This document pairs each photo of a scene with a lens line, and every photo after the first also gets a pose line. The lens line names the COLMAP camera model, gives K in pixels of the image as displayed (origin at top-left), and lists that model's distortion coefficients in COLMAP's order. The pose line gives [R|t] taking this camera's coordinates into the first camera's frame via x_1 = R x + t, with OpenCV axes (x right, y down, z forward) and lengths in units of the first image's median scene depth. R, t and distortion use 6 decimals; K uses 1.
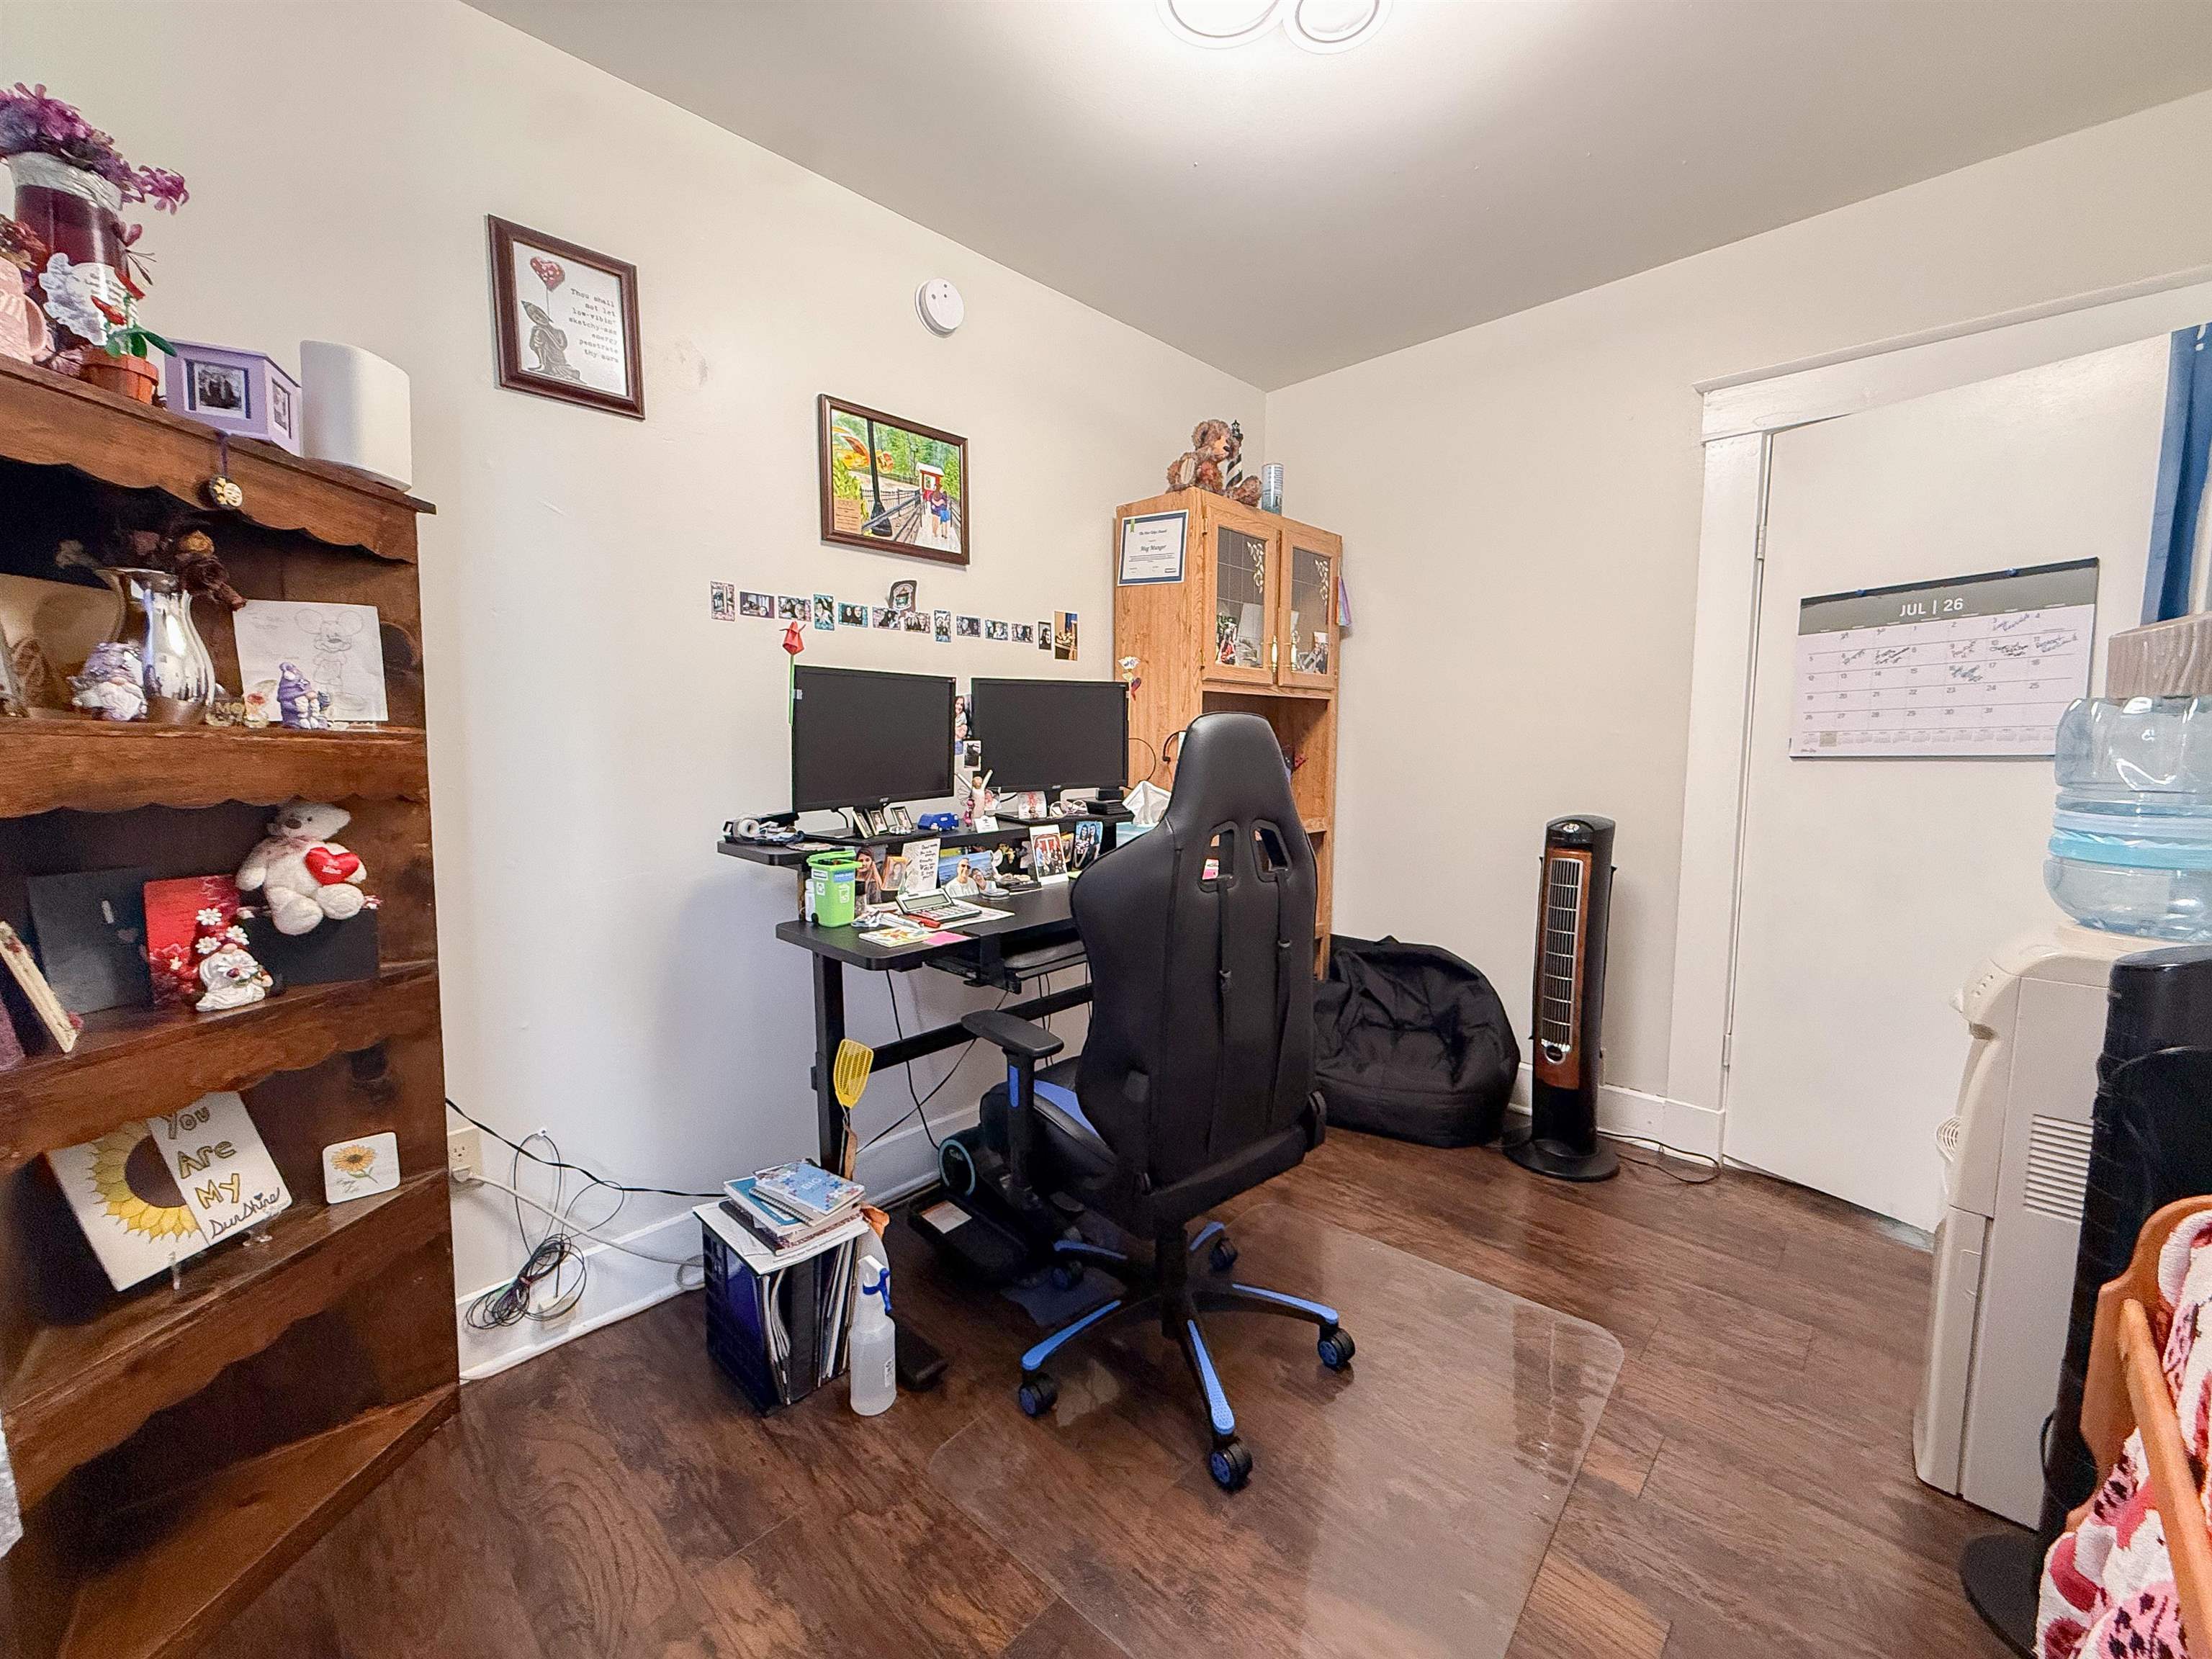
lens RADIAL K [[880.8, 0, 1101.8], [0, 880.8, 832.0], [0, 0, 1]] dist [-0.000527, 0.000181]
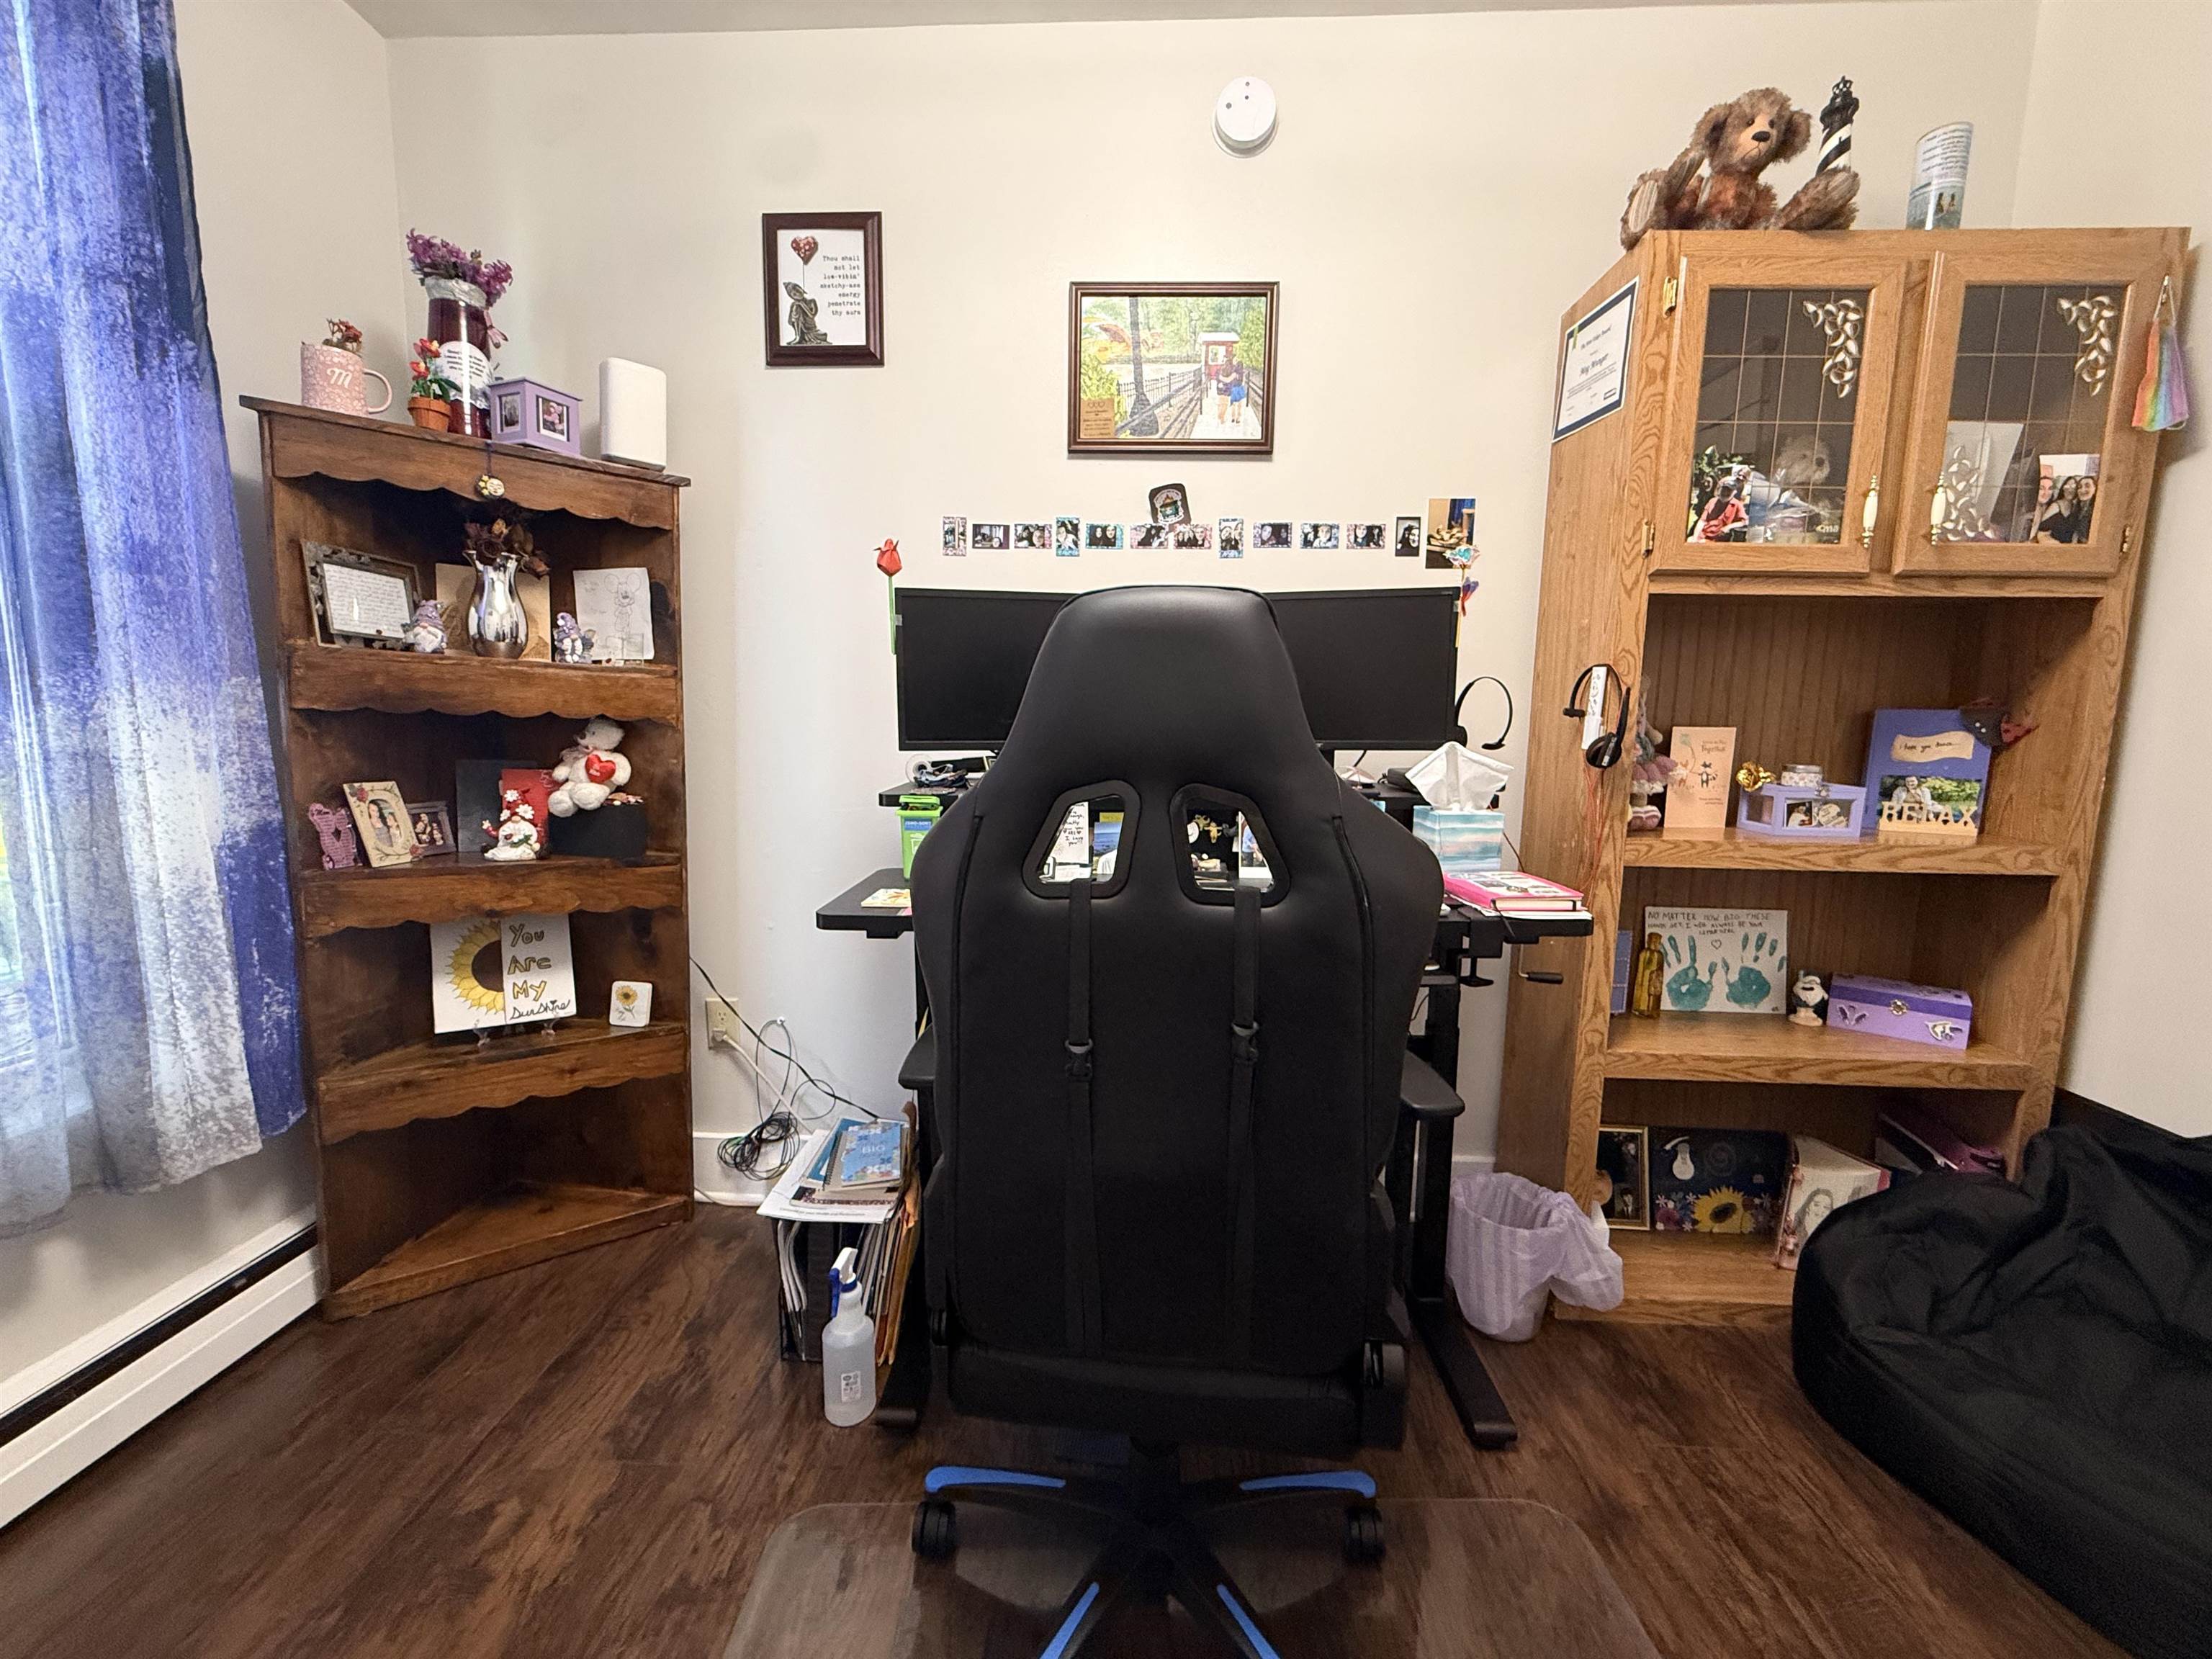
lens RADIAL K [[880.8, 0, 1101.8], [0, 880.8, 832.0], [0, 0, 1]] dist [-0.000527, 0.000181]
pose [[0.665509, 0.102767, -0.739281, 0.471199], [-0.091104, 0.994254, 0.056198, -0.008325], [0.740809, 0.029952, 0.671048, 0.527597]]
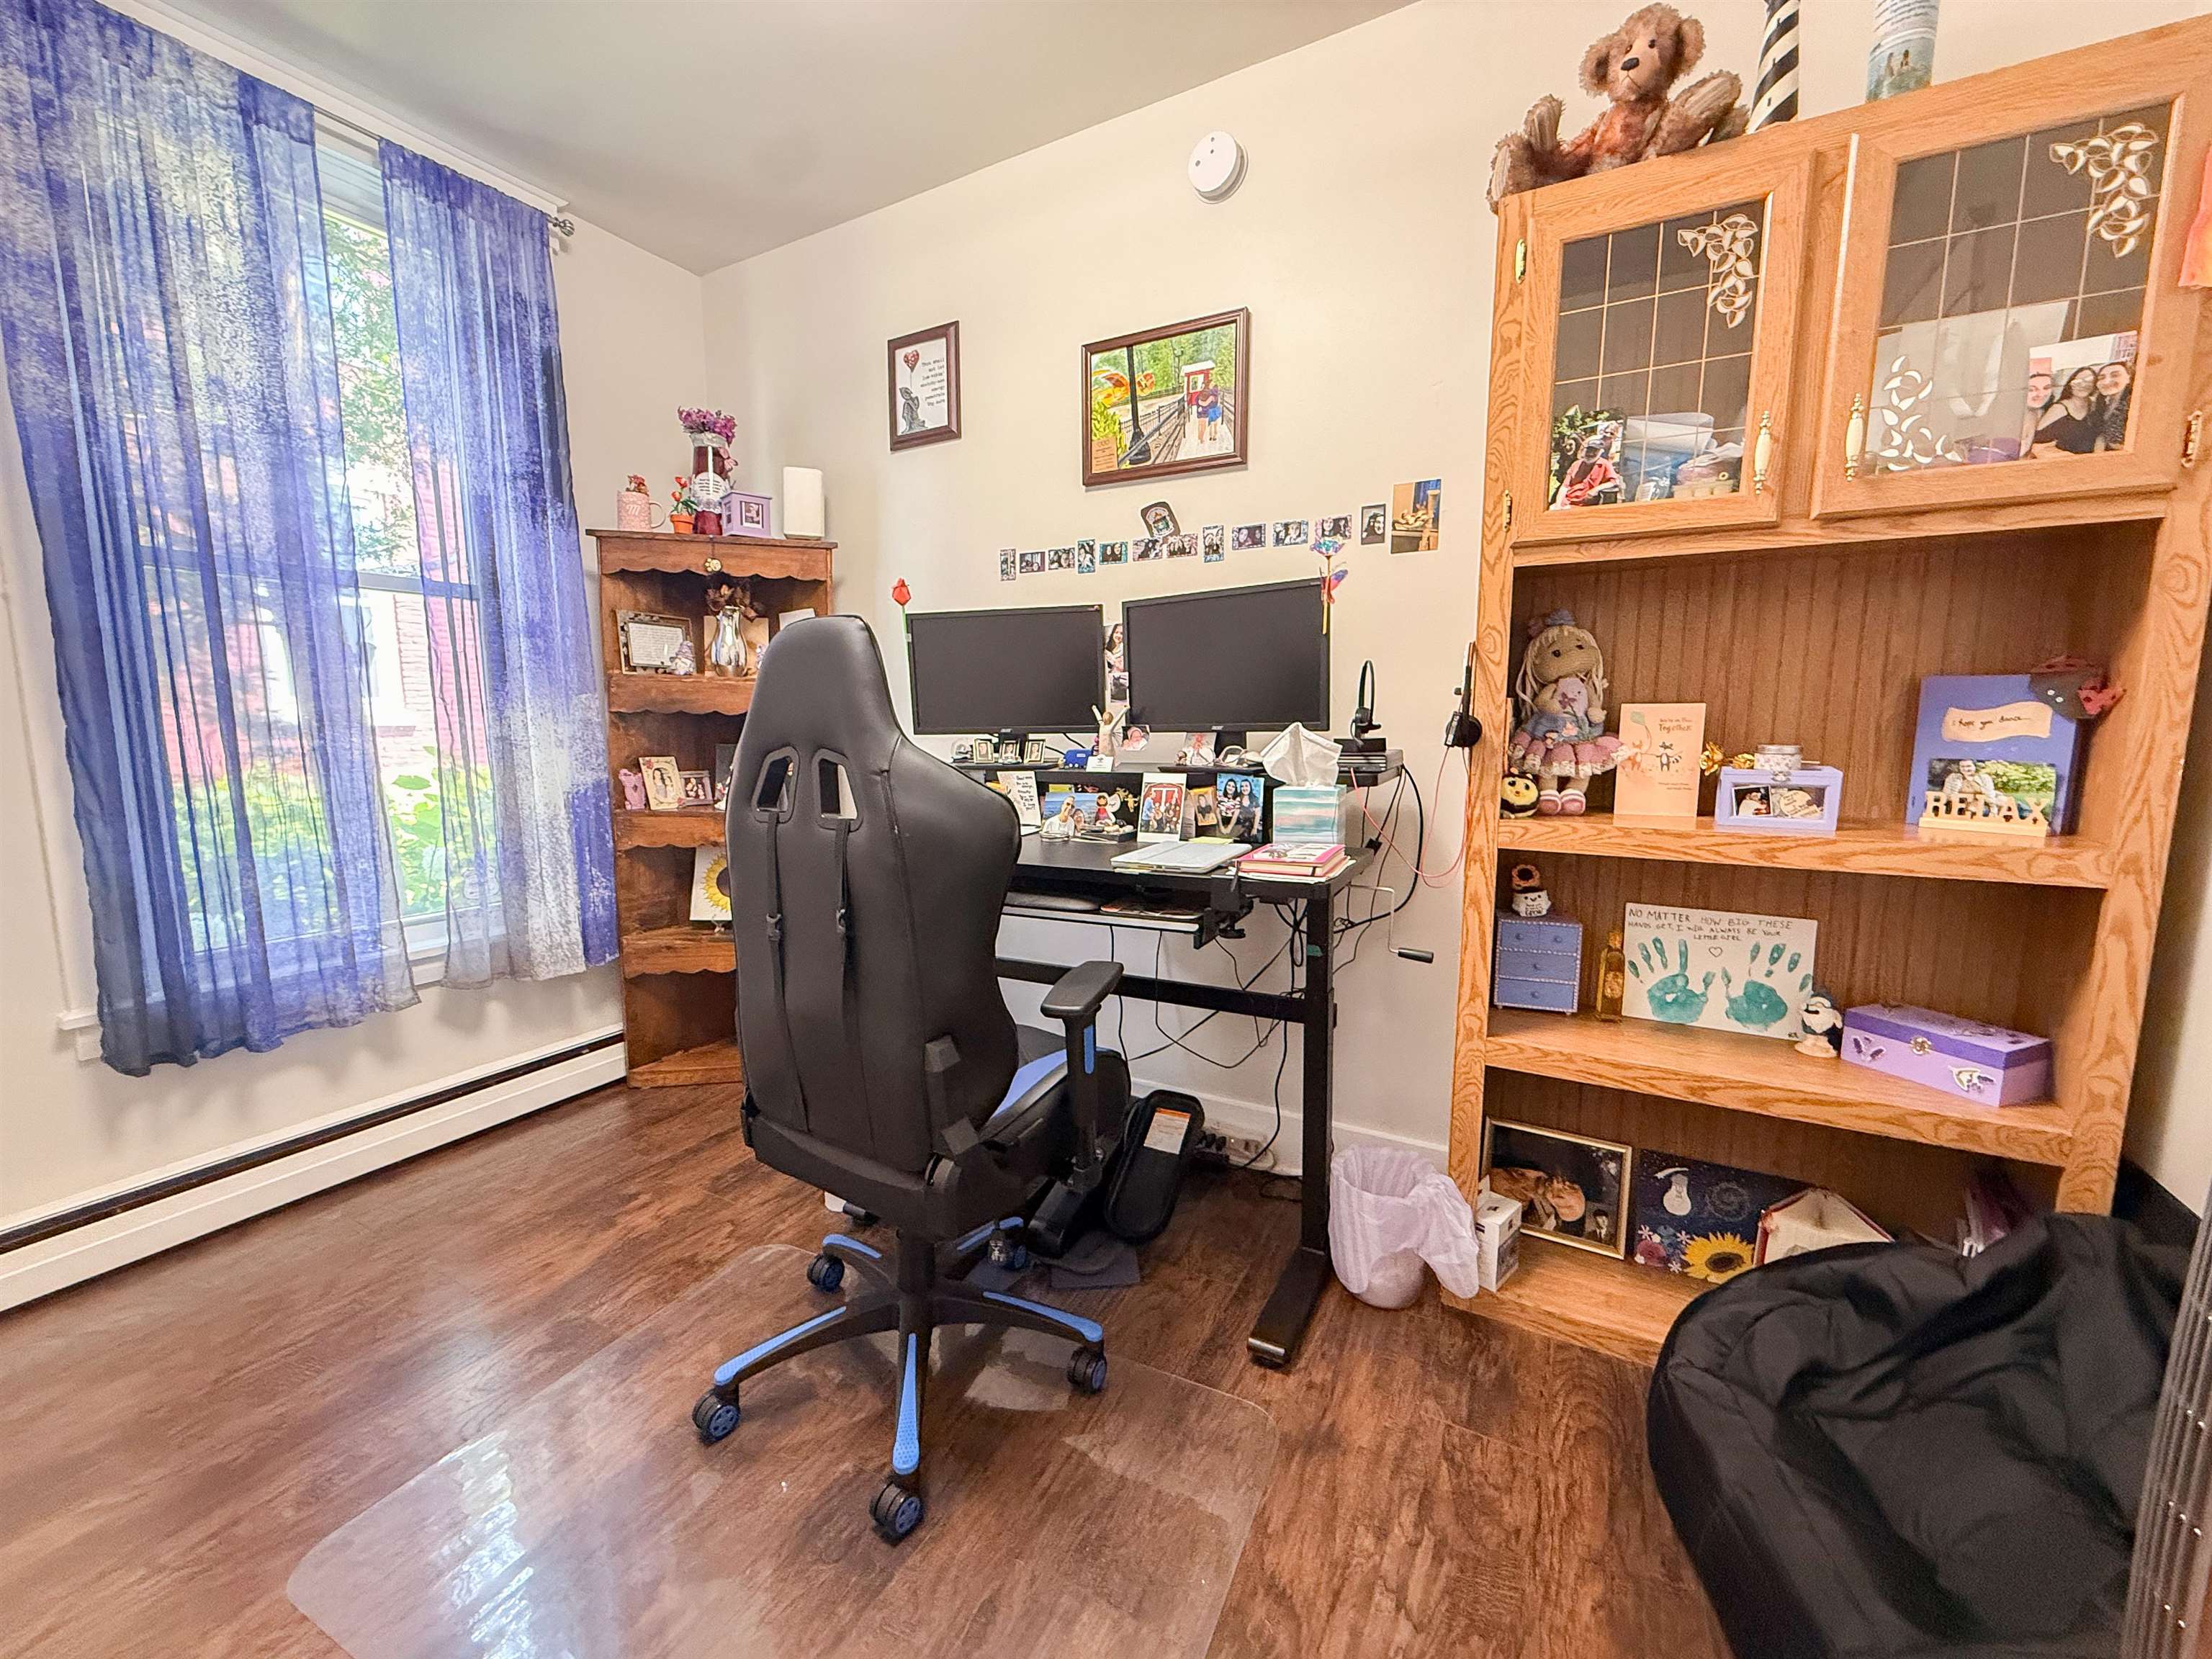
lens RADIAL K [[880.8, 0, 1101.8], [0, 880.8, 832.0], [0, 0, 1]] dist [-0.000527, 0.000181]
pose [[0.256553, 0.127221, -0.958121, 0.895518], [-0.096407, 0.989724, 0.105603, -0.041963], [0.961710, 0.065276, 0.266182, 0.908784]]
